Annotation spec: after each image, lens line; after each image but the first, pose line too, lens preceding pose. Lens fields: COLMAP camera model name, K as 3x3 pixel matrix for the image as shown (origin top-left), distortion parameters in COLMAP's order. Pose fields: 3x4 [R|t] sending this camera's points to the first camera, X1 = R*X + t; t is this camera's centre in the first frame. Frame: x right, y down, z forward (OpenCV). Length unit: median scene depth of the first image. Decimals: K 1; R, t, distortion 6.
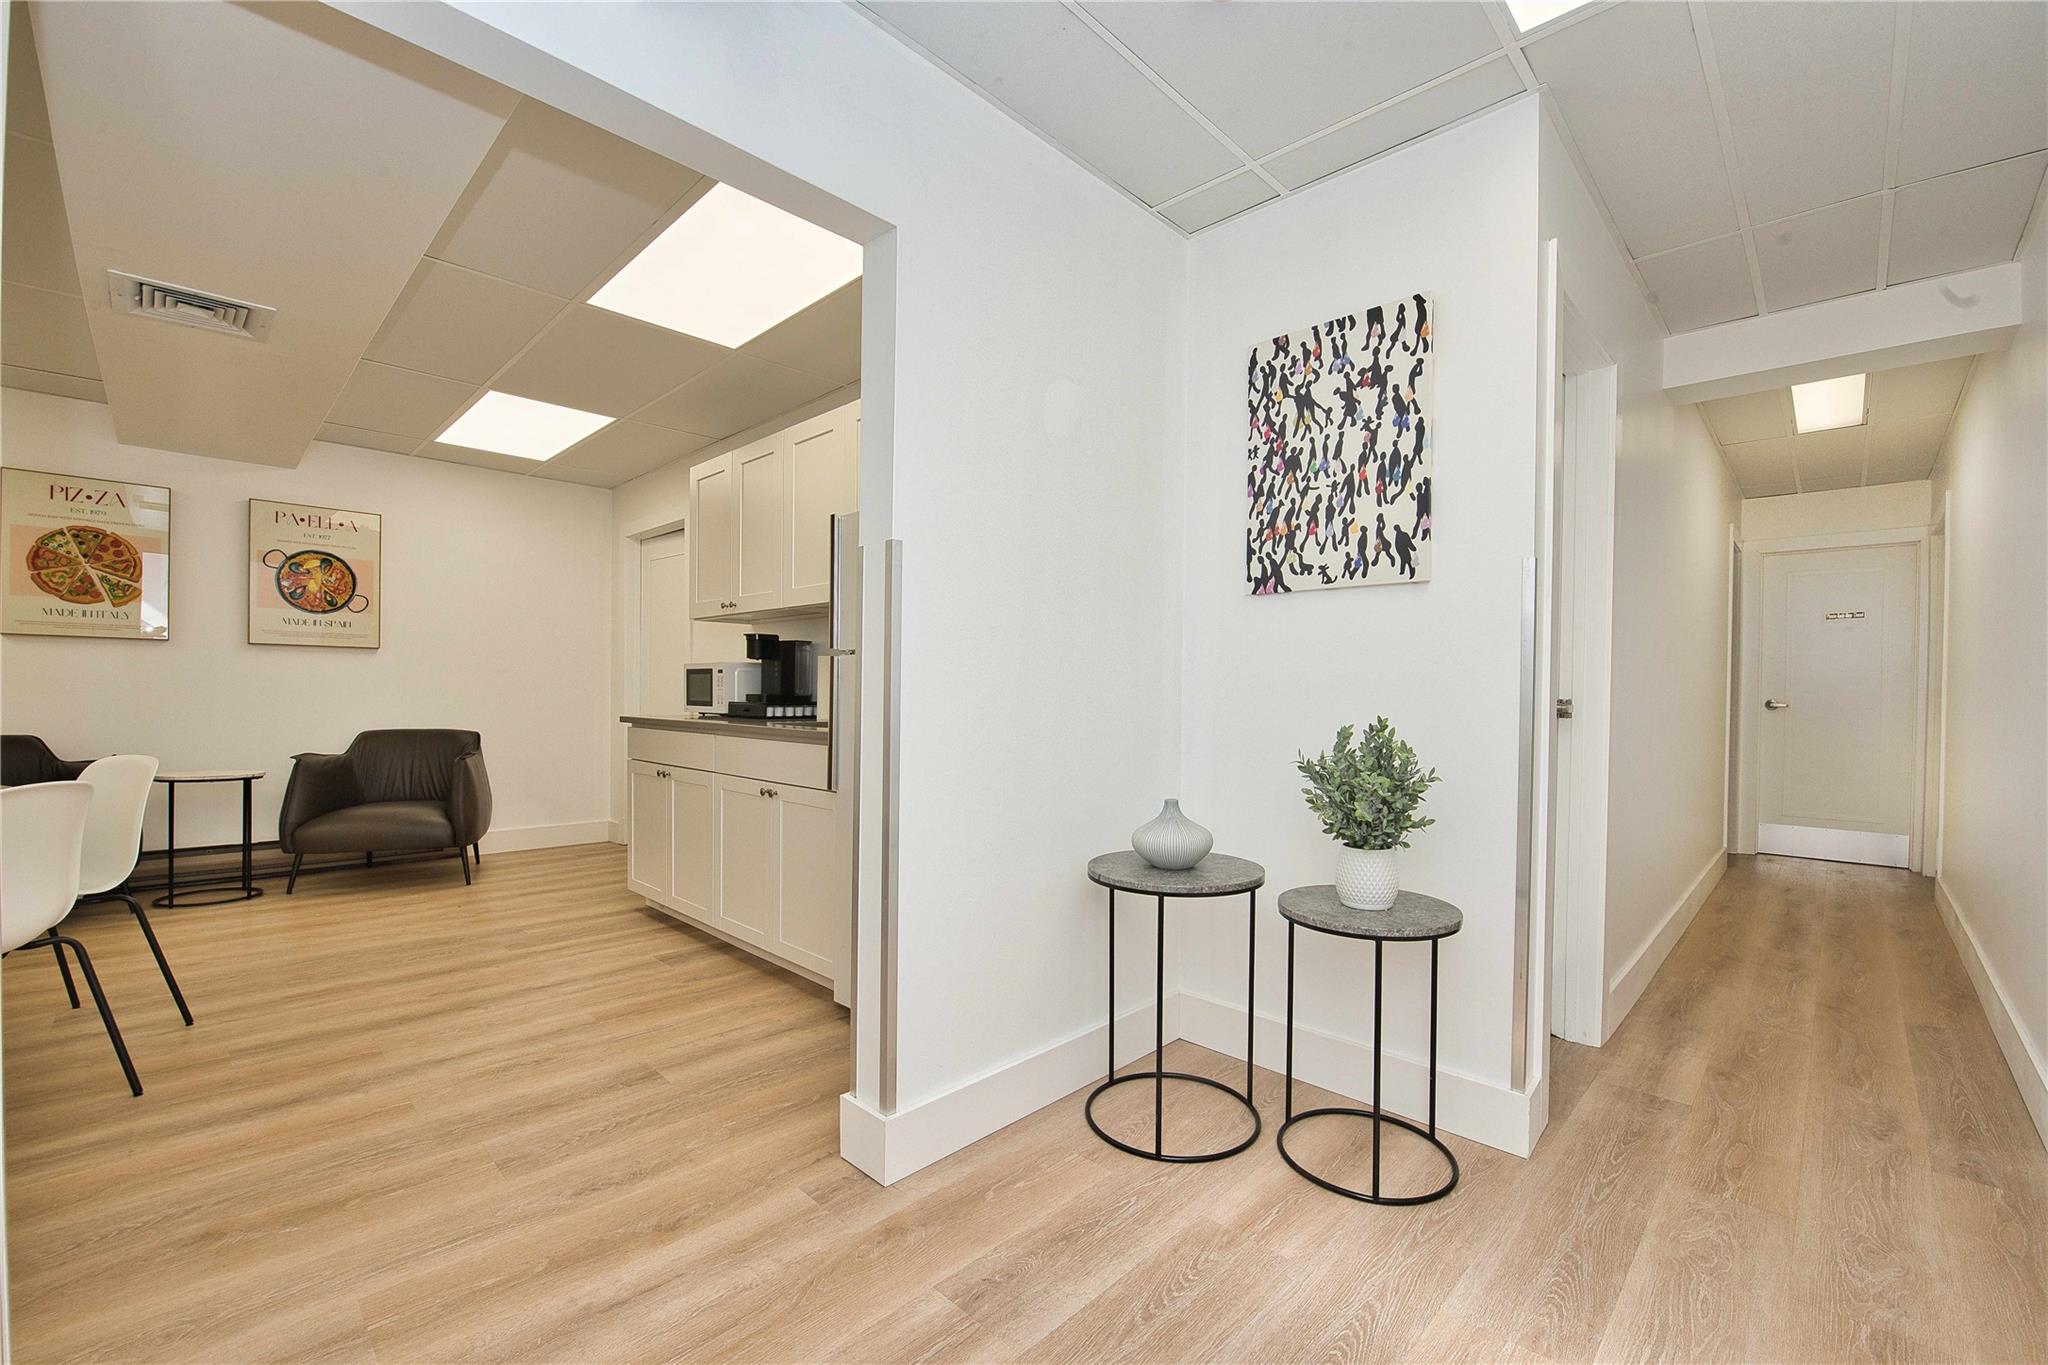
lens RADIAL K [[848.6, 0, 1029.0], [0, 848.6, 700.8], [0, 0, 1]] dist [-0.011969, -0.002155]
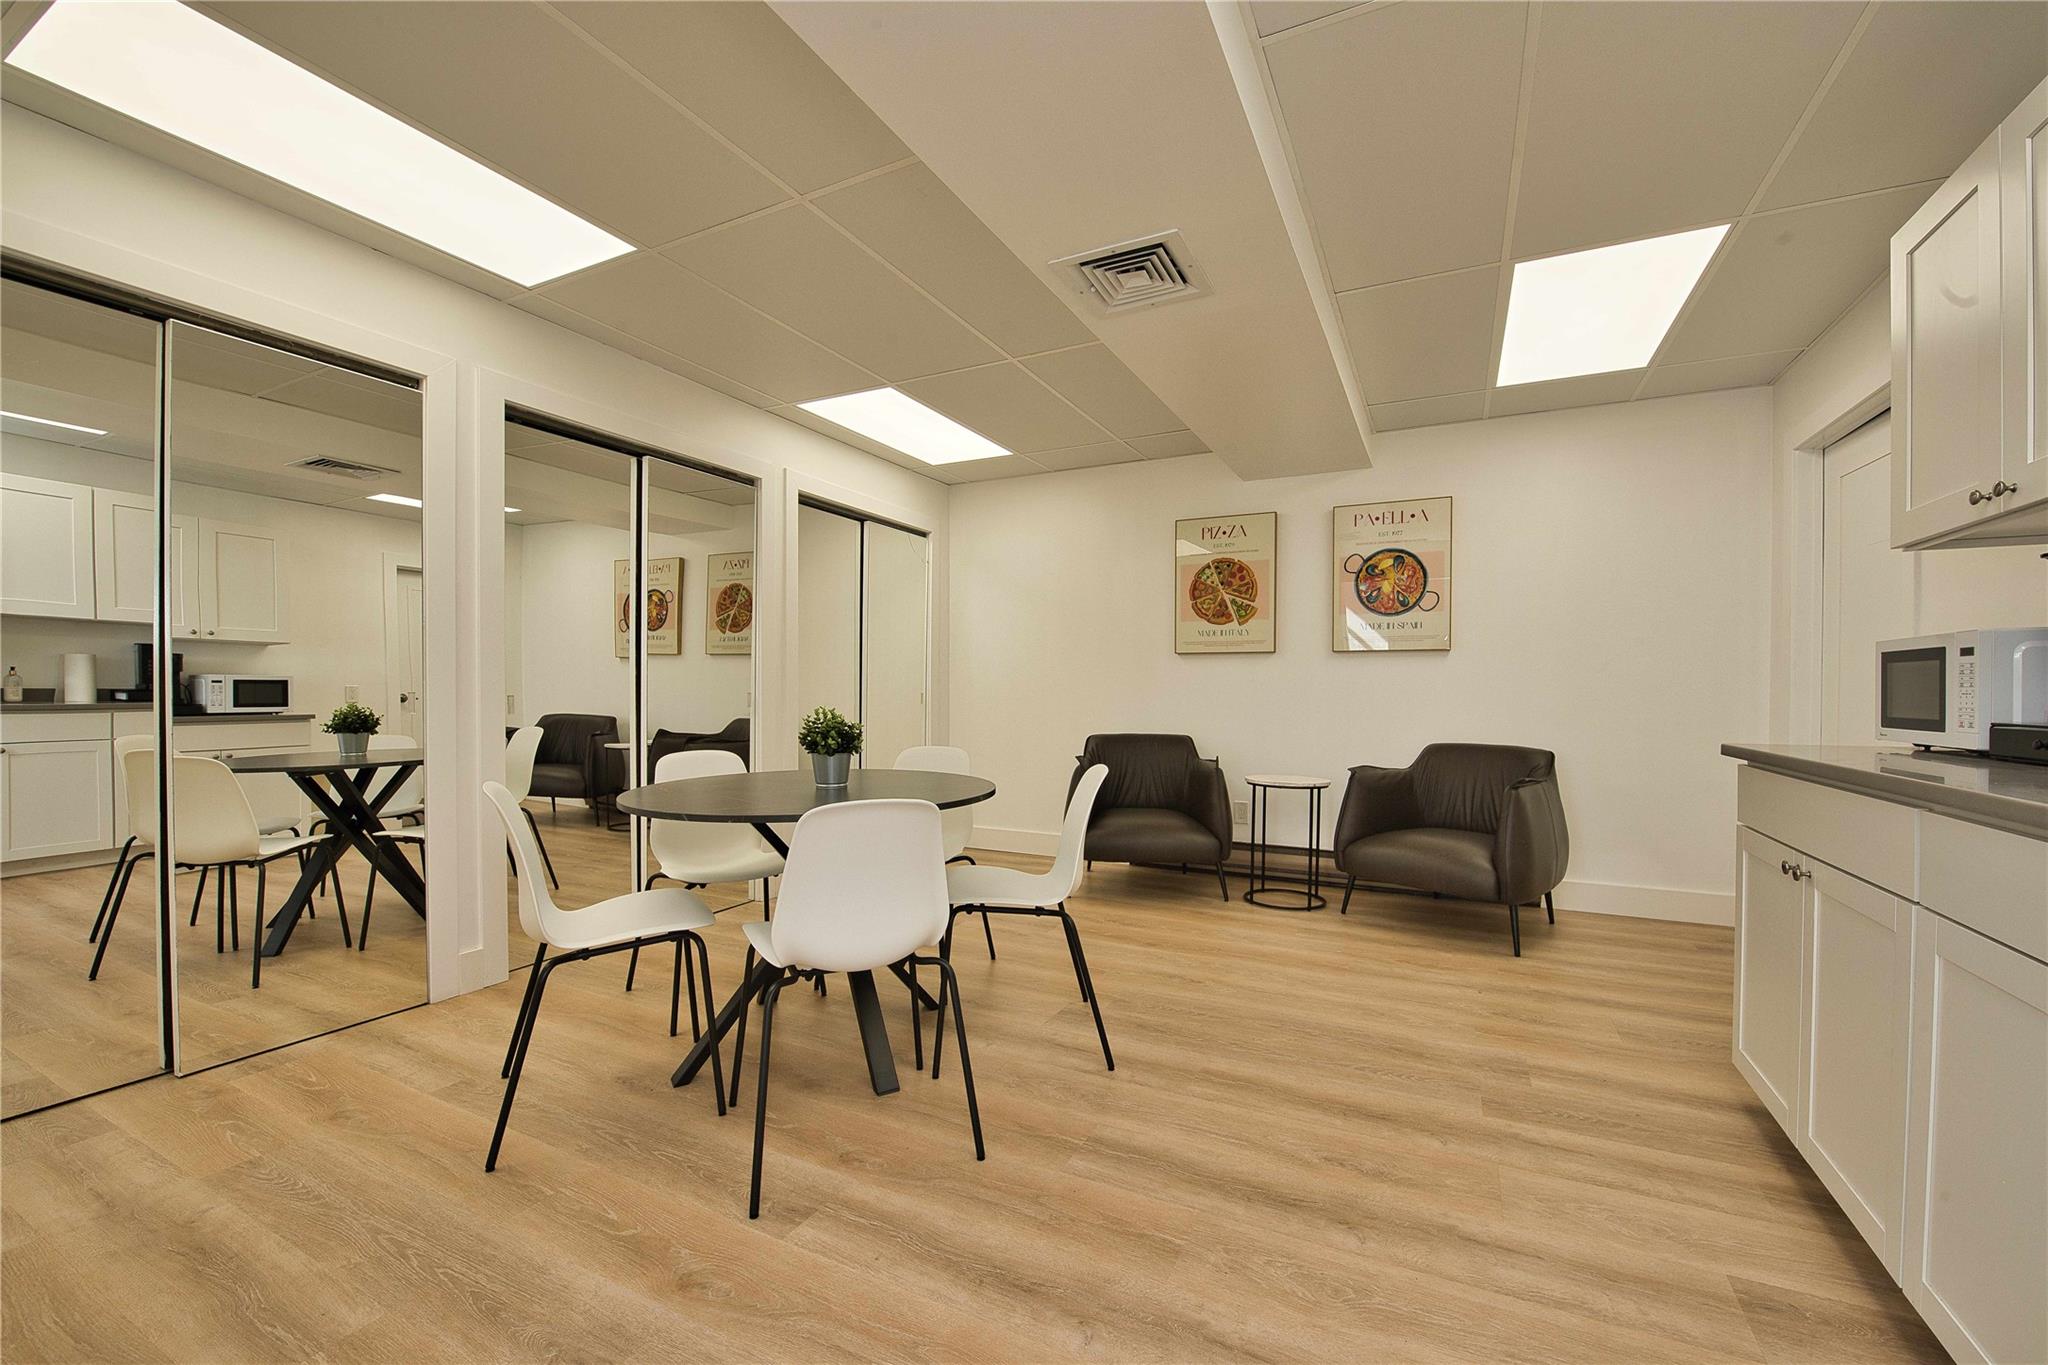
lens RADIAL K [[811.7, 0, 1049.5], [0, 811.7, 706.1], [0, 0, 1]] dist [-0.022581, -0.001660]
pose [[0.308793, 0.006976, -0.951104, -0.124376], [-0.007759, 0.999958, 0.004815, -0.005484], [0.951098, 0.005893, 0.308835, 0.417196]]
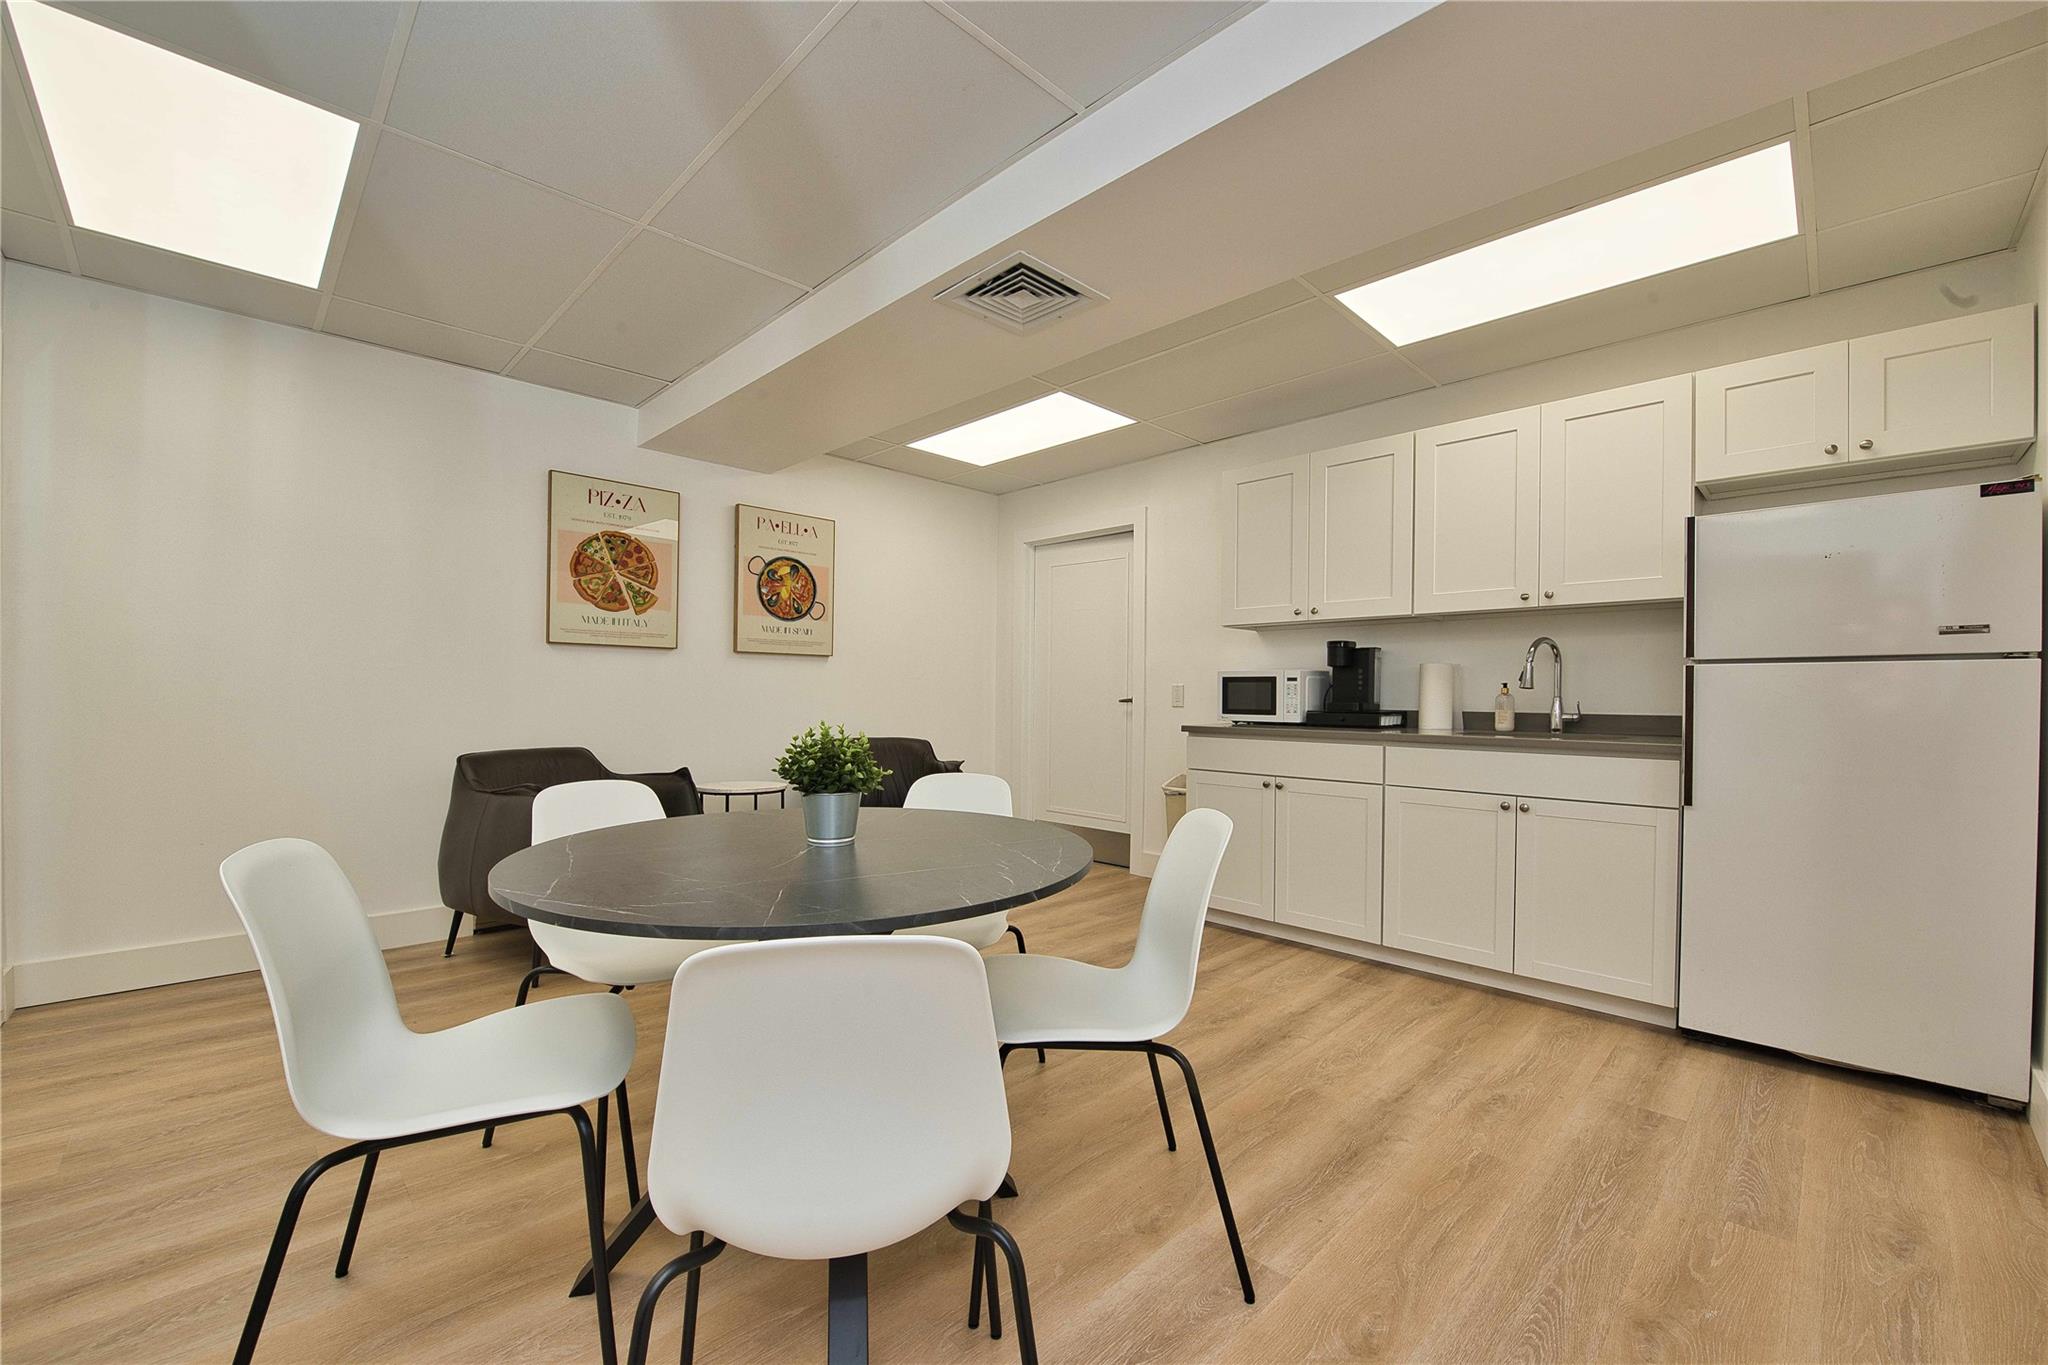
lens RADIAL K [[811.7, 0, 1034.9], [0, 811.7, 707.2], [0, 0, 1]] dist [-0.022581, -0.001660]
pose [[0.999908, -0.001593, -0.013450, -0.628168], [0.001660, 0.999986, 0.004960, -0.007934], [0.013442, -0.004982, 0.999897, 0.061096]]
